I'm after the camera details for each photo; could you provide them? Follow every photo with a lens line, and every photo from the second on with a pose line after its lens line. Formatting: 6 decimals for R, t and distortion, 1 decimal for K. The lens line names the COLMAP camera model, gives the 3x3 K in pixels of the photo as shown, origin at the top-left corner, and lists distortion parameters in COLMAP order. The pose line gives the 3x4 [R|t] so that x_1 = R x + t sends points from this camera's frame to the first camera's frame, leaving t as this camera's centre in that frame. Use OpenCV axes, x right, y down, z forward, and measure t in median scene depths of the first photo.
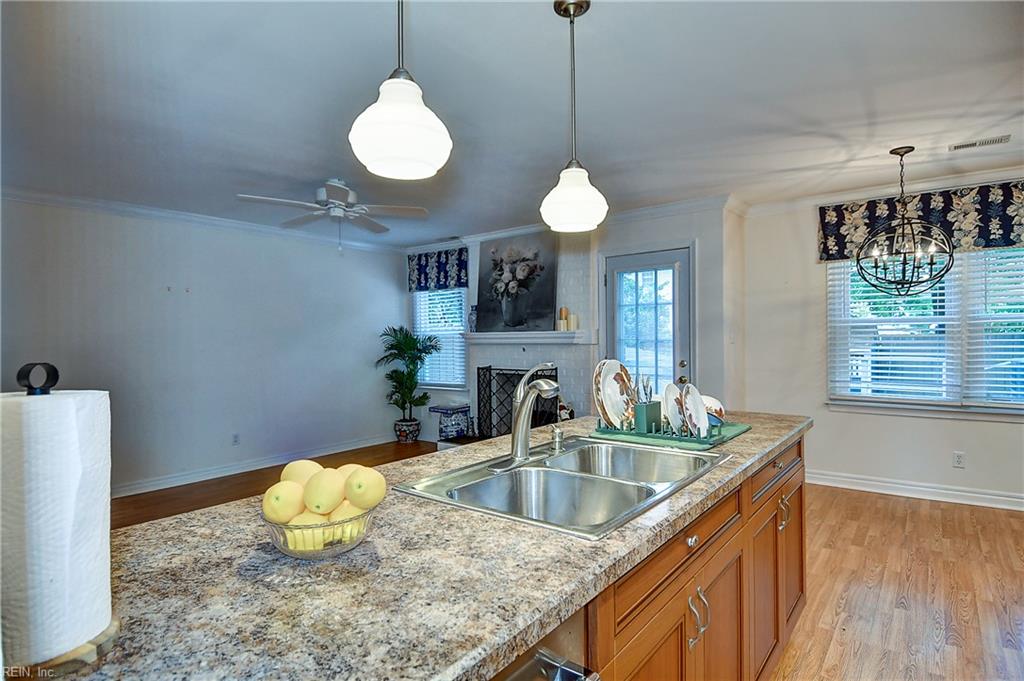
lens RADIAL K [[526.4, 0, 516.1], [0, 526.4, 342.2], [0, 0, 1]] dist [0.043870, -0.049885]
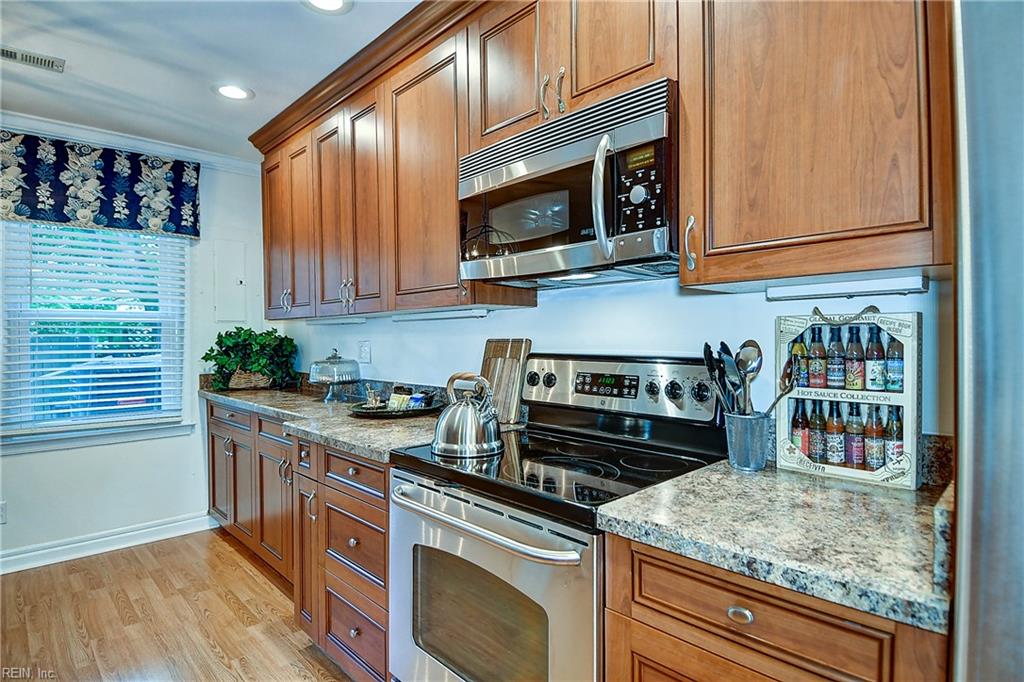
lens RADIAL K [[534.8, 0, 511.0], [0, 534.8, 342.3], [0, 0, 1]] dist [0.047599, -0.051049]
pose [[0.139802, -0.000739, 0.990179, 0.221619], [0.010766, 0.999942, -0.000774, 0.001125], [-0.990121, 0.010768, 0.139802, 0.213782]]
